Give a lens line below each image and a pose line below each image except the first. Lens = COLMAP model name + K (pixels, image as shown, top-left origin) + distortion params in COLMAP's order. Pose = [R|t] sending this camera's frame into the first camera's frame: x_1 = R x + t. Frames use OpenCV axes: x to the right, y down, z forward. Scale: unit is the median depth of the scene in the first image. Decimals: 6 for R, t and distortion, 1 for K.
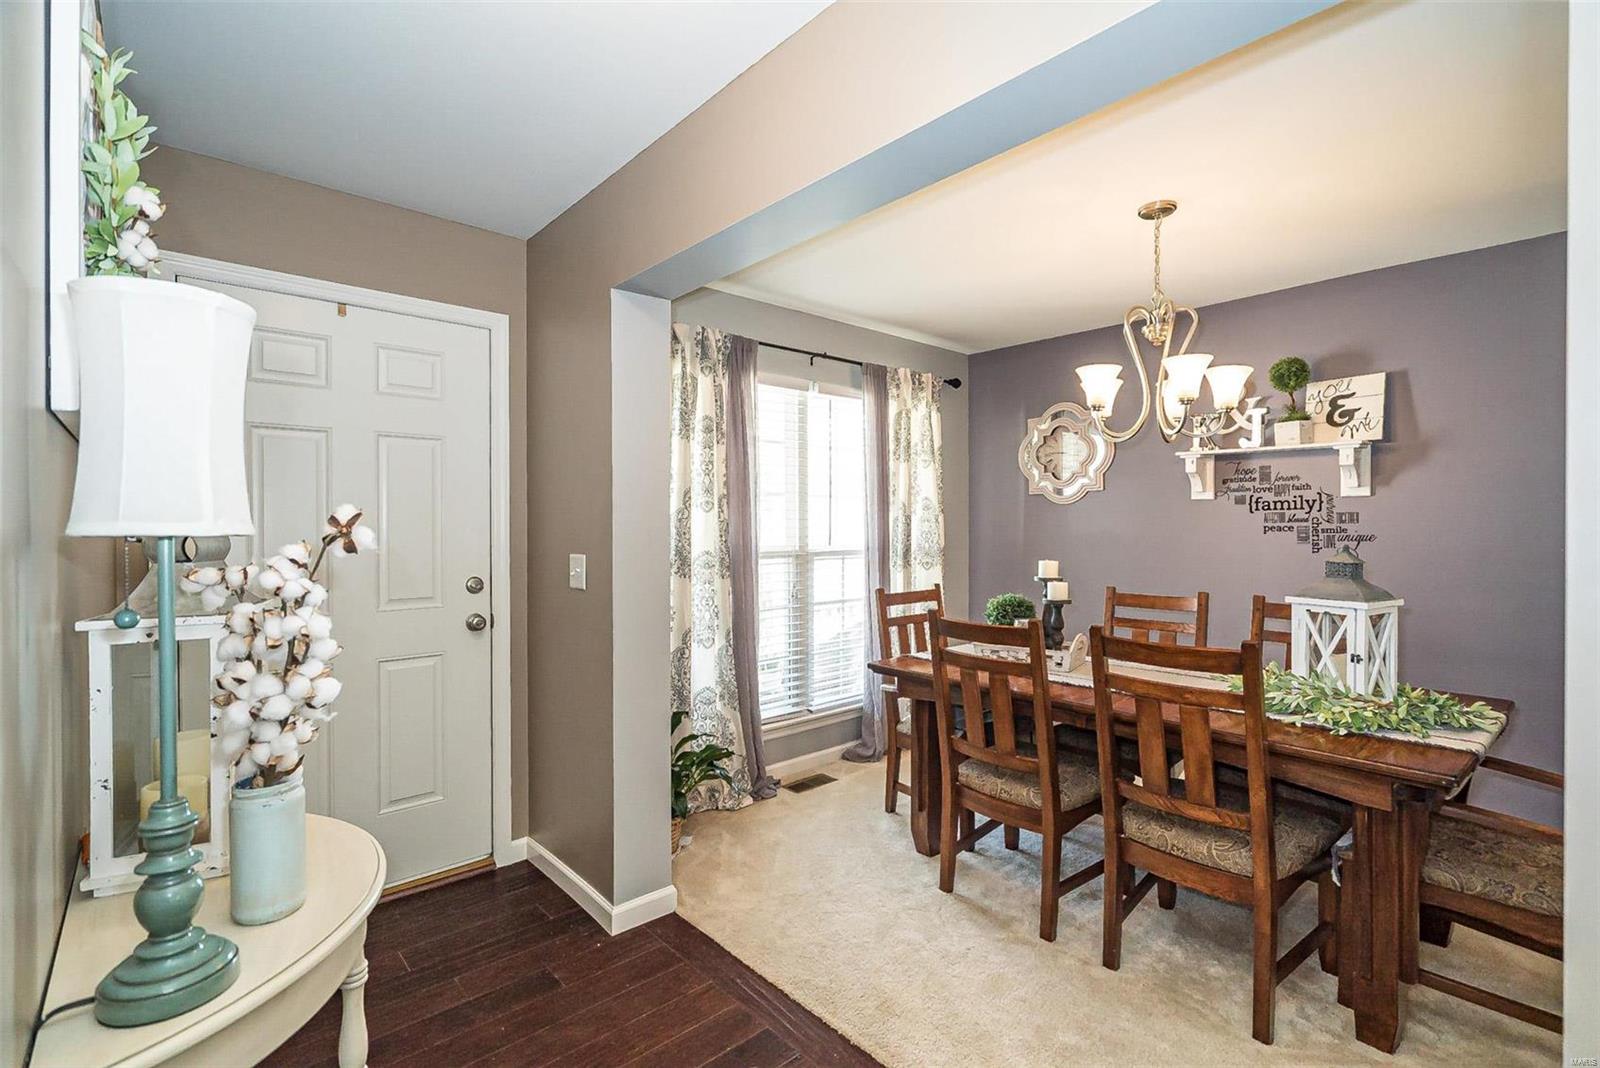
lens RADIAL K [[731.7, 0, 802.0], [0, 731.7, 529.1], [0, 0, 1]] dist [-0.009312, -0.000689]
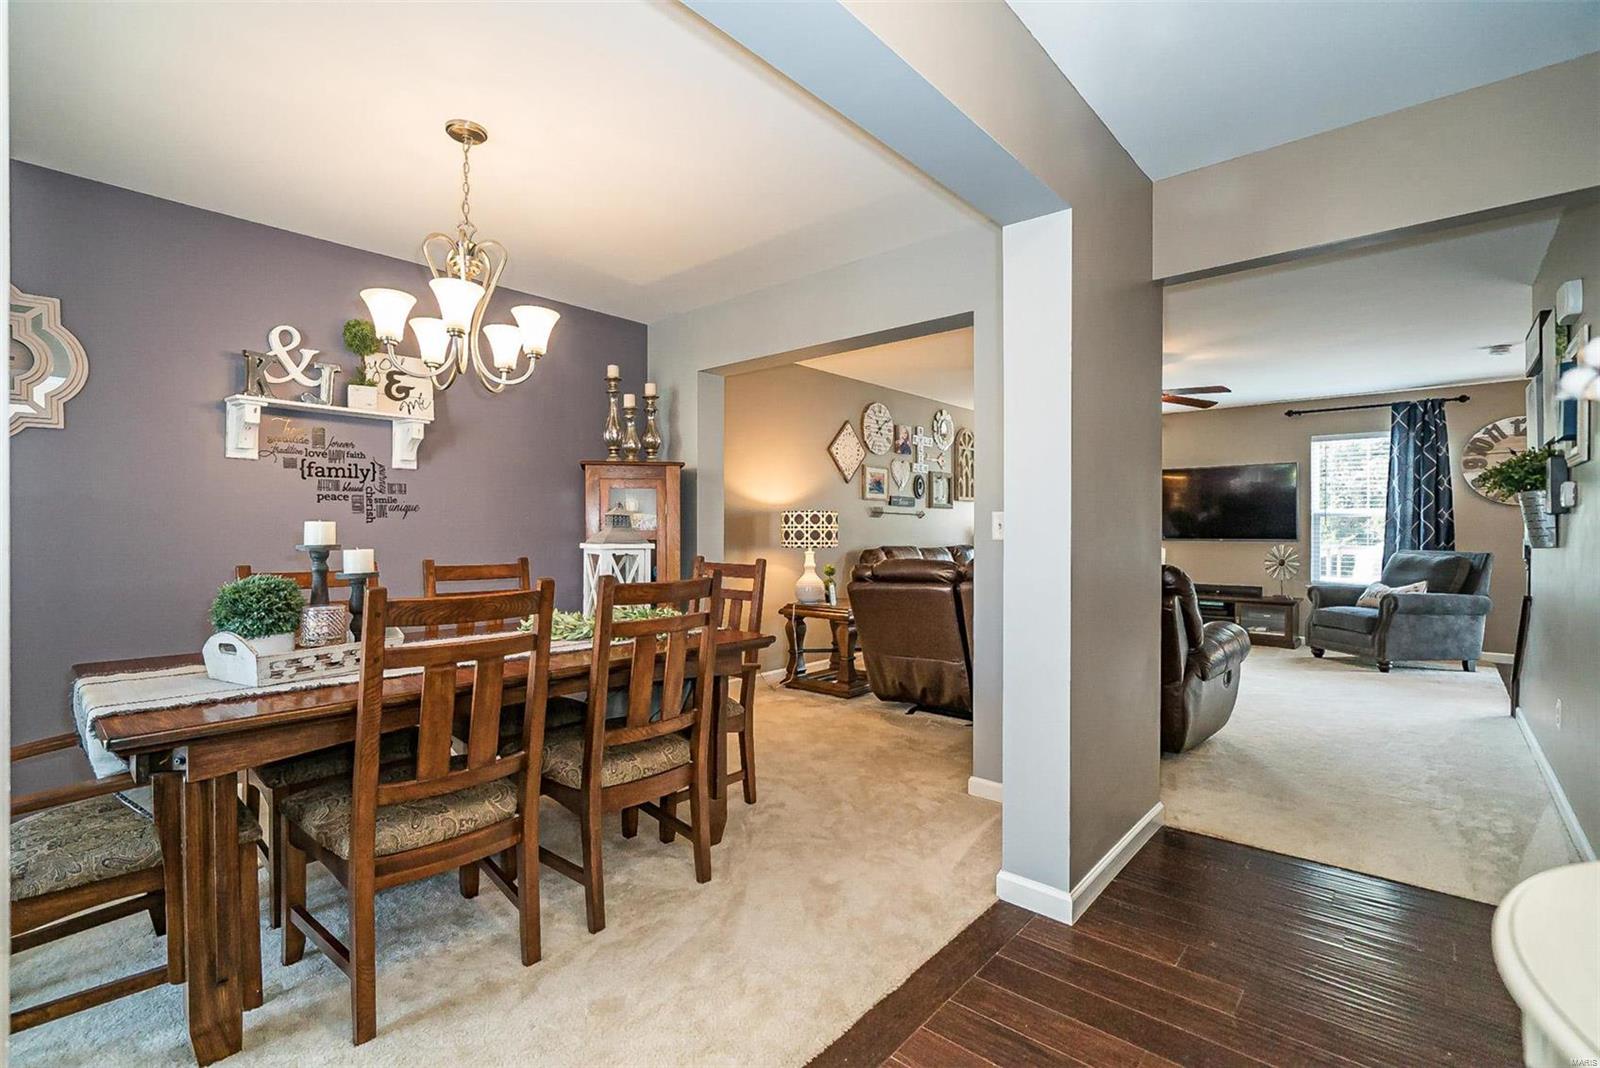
lens RADIAL K [[731.7, 0, 792.4], [0, 731.7, 539.3], [0, 0, 1]] dist [-0.009312, -0.000689]
pose [[-0.129300, -0.008736, 0.991567, -0.357277], [0.006363, 0.999933, 0.009640, 0.049067], [-0.991585, 0.007556, -0.129236, 0.550896]]
